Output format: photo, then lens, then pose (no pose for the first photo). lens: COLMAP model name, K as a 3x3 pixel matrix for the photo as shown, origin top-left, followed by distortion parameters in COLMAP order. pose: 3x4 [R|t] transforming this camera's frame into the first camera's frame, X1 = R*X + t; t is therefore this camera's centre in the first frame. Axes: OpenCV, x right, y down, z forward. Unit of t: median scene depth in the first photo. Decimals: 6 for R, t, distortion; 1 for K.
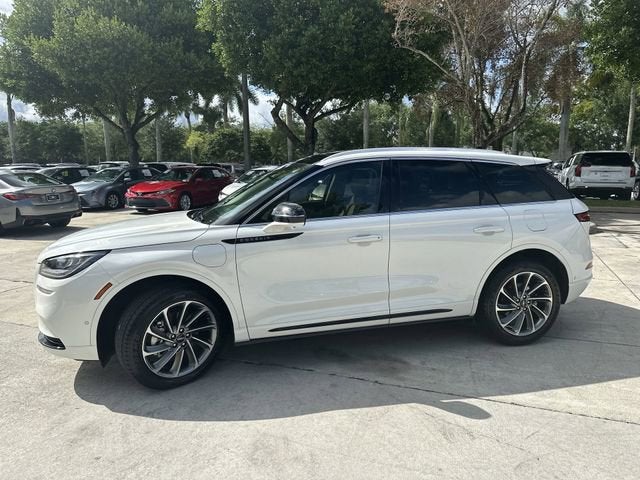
lens RADIAL K [[450.4, 0, 324.9], [0, 450.4, 235.9], [0, 0, 1]] dist [0.035363, -0.049206]
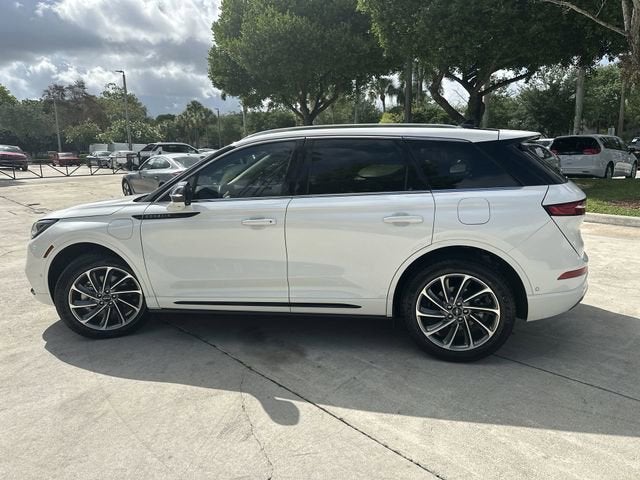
lens RADIAL K [[450.4, 0, 324.9], [0, 450.4, 235.9], [0, 0, 1]] dist [0.035363, -0.049206]
pose [[0.898810, 0.067290, -0.433143, 0.597379], [-0.048982, 0.997376, 0.053303, -0.020660], [0.435594, -0.026693, 0.899748, 0.172001]]
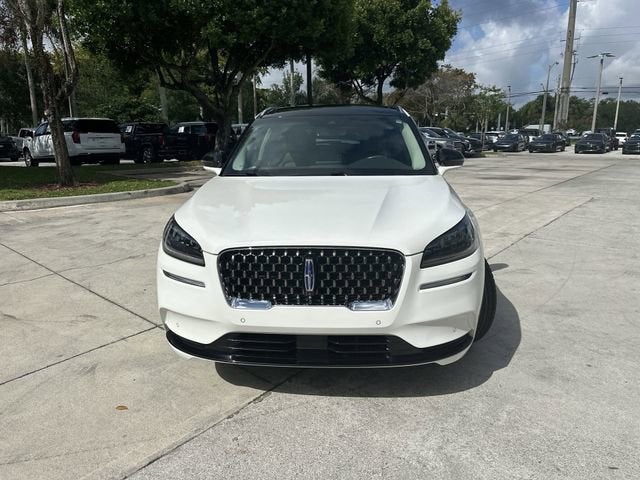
lens RADIAL K [[450.7, 0, 325.2], [0, 450.7, 242.4], [0, 0, 1]] dist [0.034862, -0.050633]
pose [[0.314993, -0.217932, 0.923734, -1.140464], [0.147679, 0.972680, 0.179121, -0.082958], [-0.937534, 0.079994, 0.338571, 0.805184]]
